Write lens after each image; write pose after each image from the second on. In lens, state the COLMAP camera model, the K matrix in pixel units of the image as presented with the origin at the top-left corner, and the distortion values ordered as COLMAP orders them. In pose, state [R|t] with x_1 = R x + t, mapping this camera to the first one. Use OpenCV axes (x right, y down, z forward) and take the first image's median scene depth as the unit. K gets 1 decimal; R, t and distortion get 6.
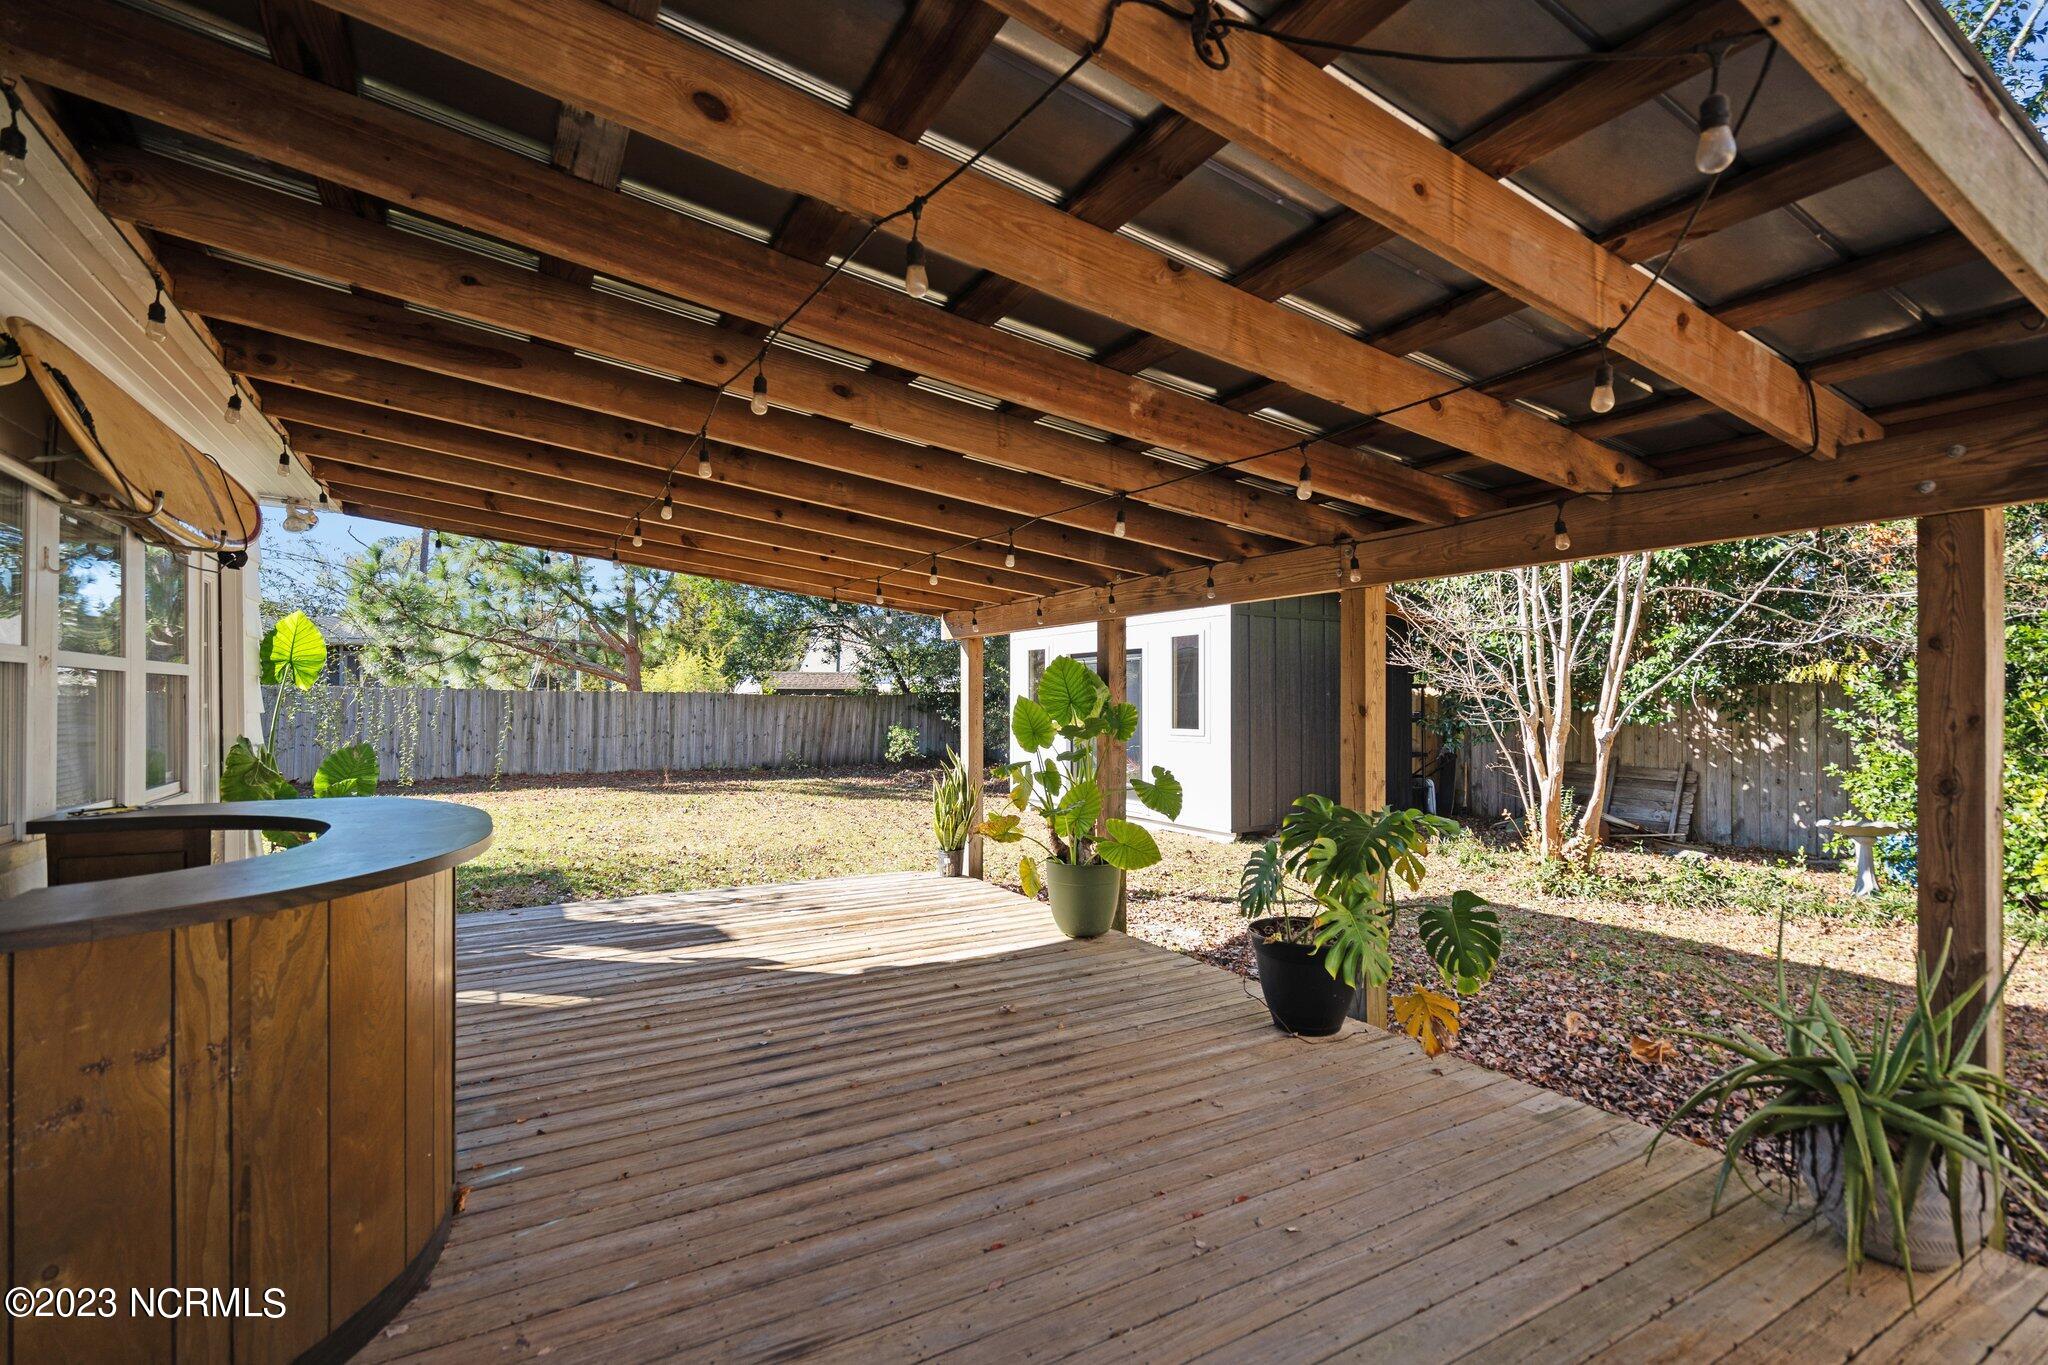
lens RADIAL K [[919.9, 0, 1022.6], [0, 919.9, 694.1], [0, 0, 1]] dist [-0.002587, 0.001244]
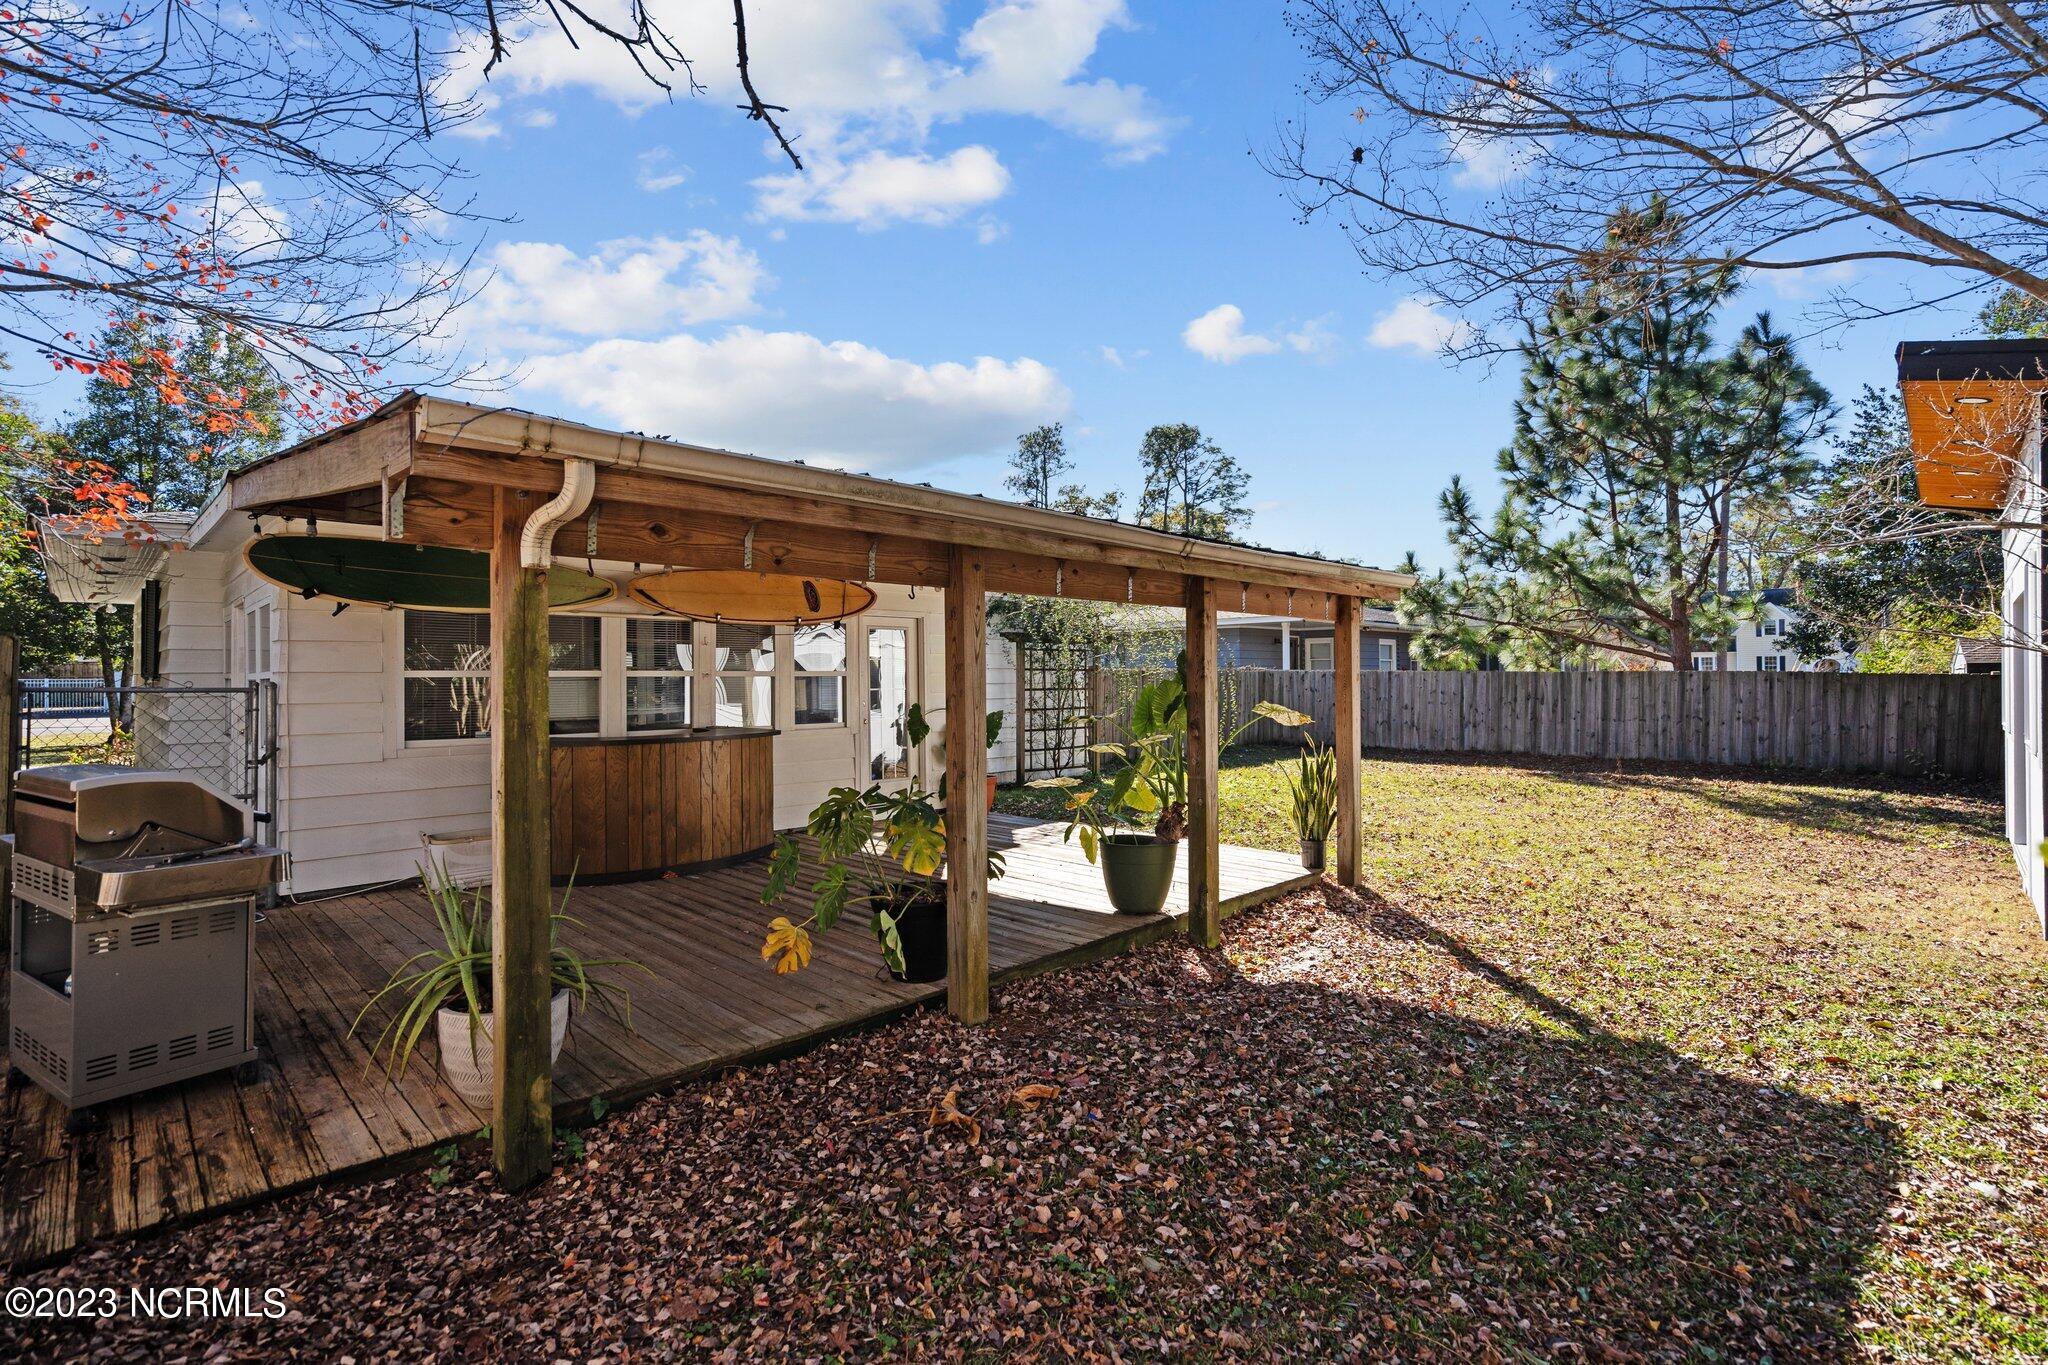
lens RADIAL K [[919.9, 0, 1022.6], [0, 919.9, 677.2], [0, 0, 1]] dist [-0.002587, 0.001244]
pose [[0.276237, -0.002542, -0.961086, 0.317583], [0.009448, 0.999955, 0.000070, -0.004002], [0.961043, -0.009100, 0.276249, 0.173420]]
